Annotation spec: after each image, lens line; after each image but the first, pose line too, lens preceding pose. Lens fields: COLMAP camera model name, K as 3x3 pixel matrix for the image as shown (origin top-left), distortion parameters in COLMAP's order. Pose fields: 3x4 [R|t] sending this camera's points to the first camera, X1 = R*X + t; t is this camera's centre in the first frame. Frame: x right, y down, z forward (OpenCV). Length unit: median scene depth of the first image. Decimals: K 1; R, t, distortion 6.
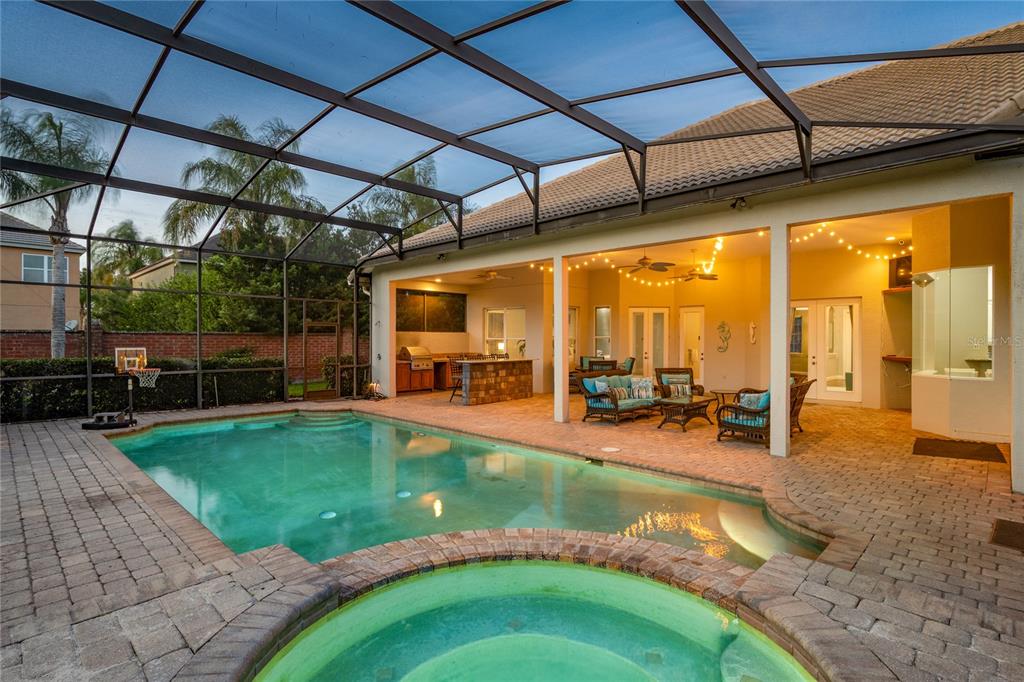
lens RADIAL K [[502.7, 0, 510.6], [0, 502.7, 339.6], [0, 0, 1]] dist [-0.000785, 0.000769]
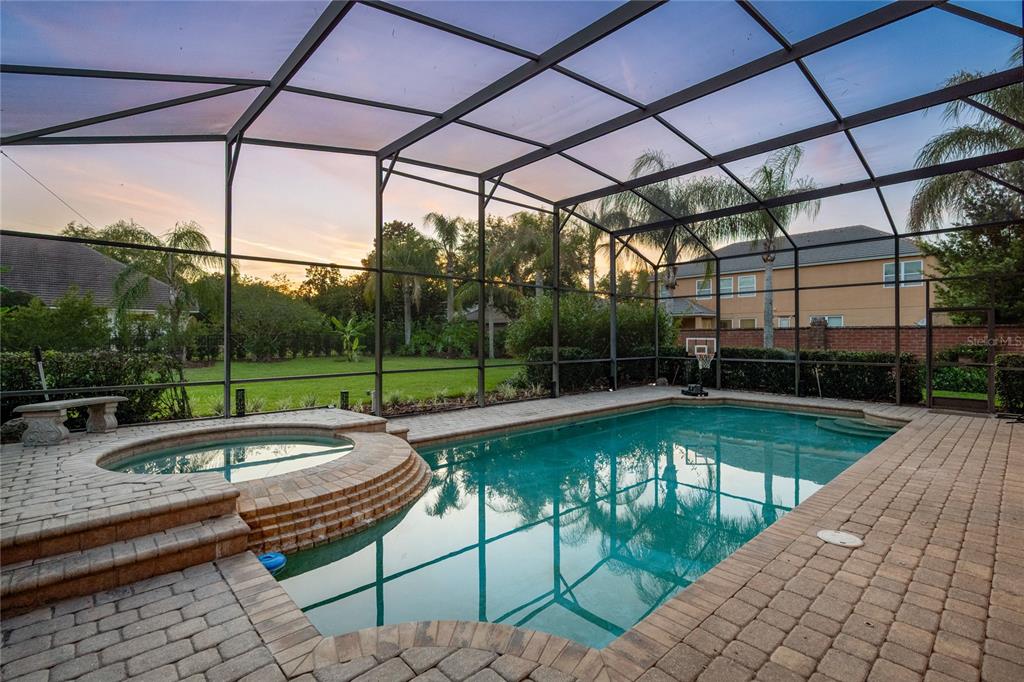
lens RADIAL K [[481.6, 0, 510.4], [0, 481.6, 341.0], [0, 0, 1]] dist [0.000450, 0.000054]
pose [[-0.048635, -0.003388, -0.998811, 0.365358], [0.006358, 0.999973, -0.003702, 0.015976], [0.998796, -0.006530, -0.048613, 0.363436]]
